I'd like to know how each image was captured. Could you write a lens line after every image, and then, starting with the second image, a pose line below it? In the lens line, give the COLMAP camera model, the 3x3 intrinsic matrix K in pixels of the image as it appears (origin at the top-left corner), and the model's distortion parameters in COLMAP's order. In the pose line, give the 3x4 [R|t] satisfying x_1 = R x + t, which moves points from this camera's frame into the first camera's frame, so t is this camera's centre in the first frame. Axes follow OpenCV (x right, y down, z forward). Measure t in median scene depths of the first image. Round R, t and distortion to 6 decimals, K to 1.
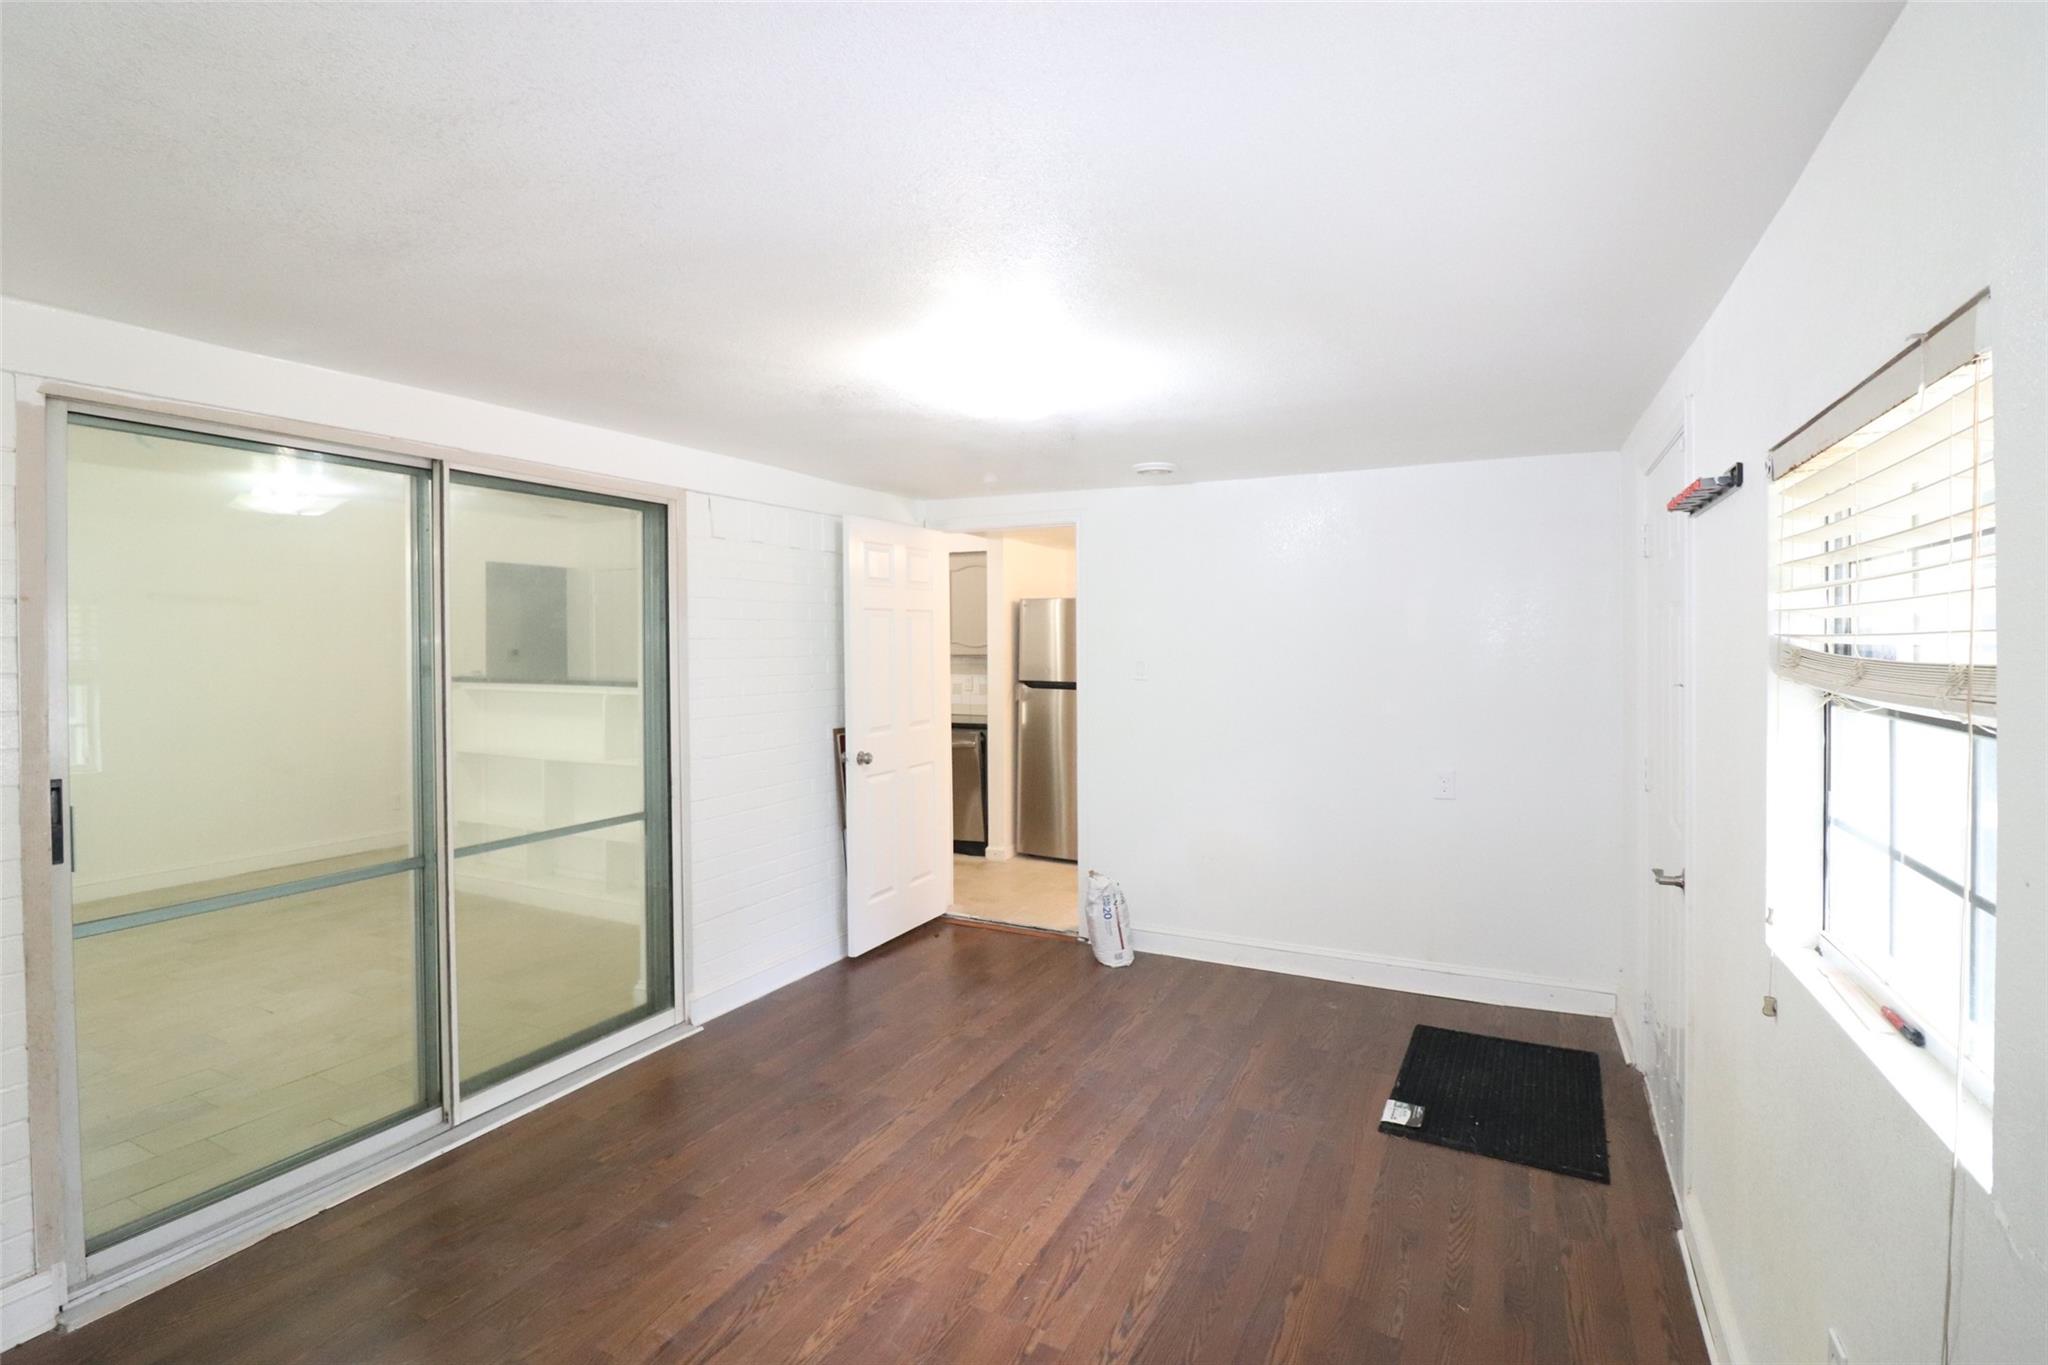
lens RADIAL K [[962.1, 0, 1023.7], [0, 962.1, 654.2], [0, 0, 1]] dist [-0.000350, -0.013577]
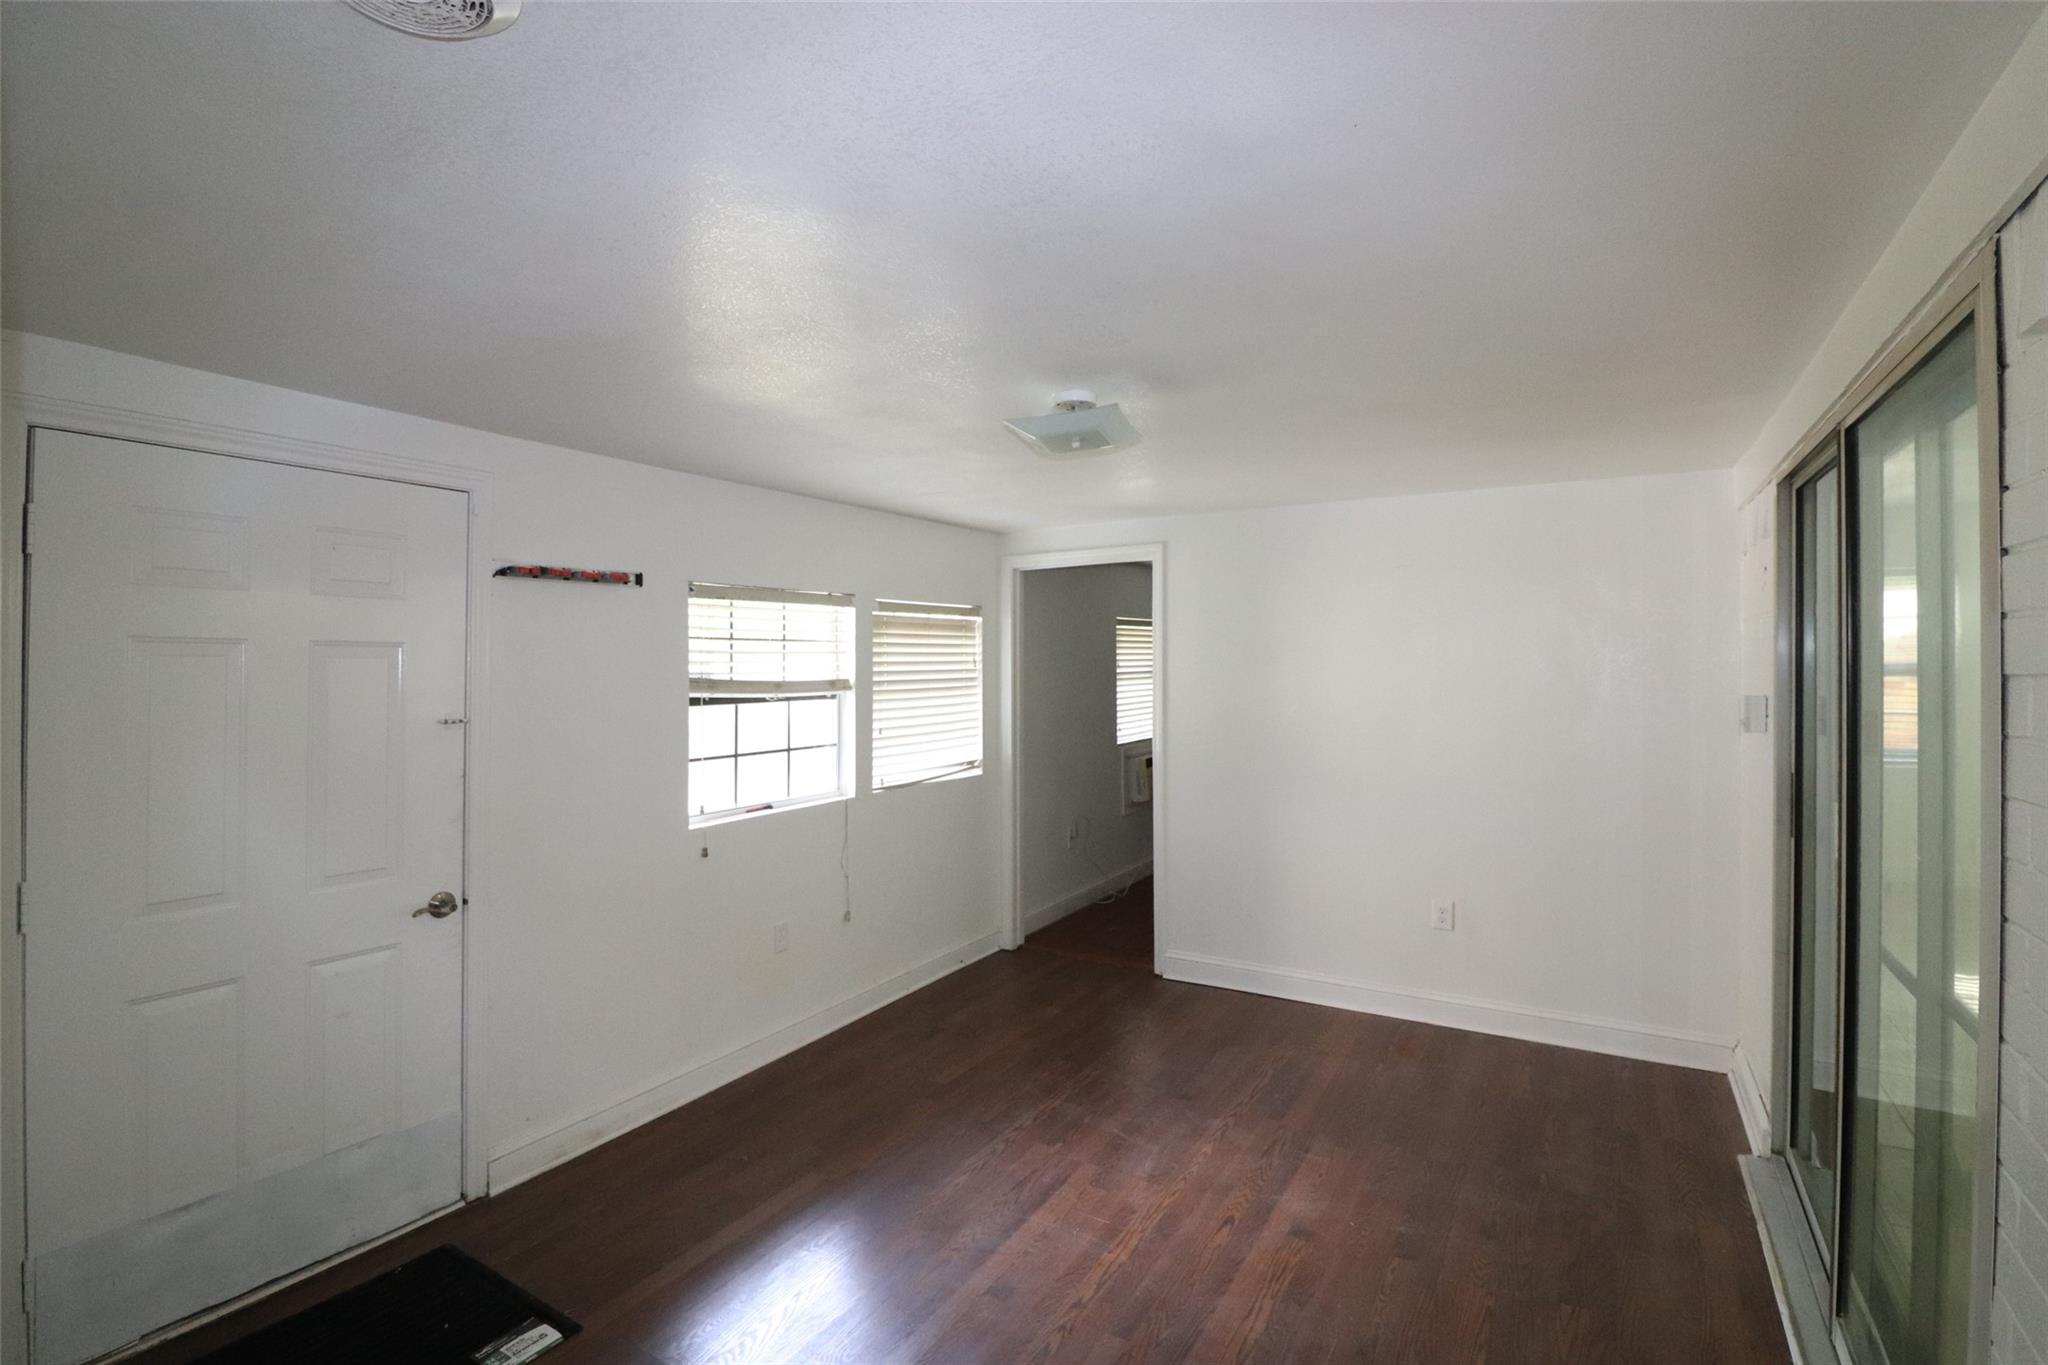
lens RADIAL K [[962.1, 0, 1023.7], [0, 962.1, 654.2], [0, 0, 1]] dist [-0.000350, -0.013577]
pose [[-0.997051, 0.009770, 0.076112, -0.049871], [0.009957, 0.999948, 0.002077, -0.042274], [-0.076088, 0.002829, -0.997097, 2.090087]]
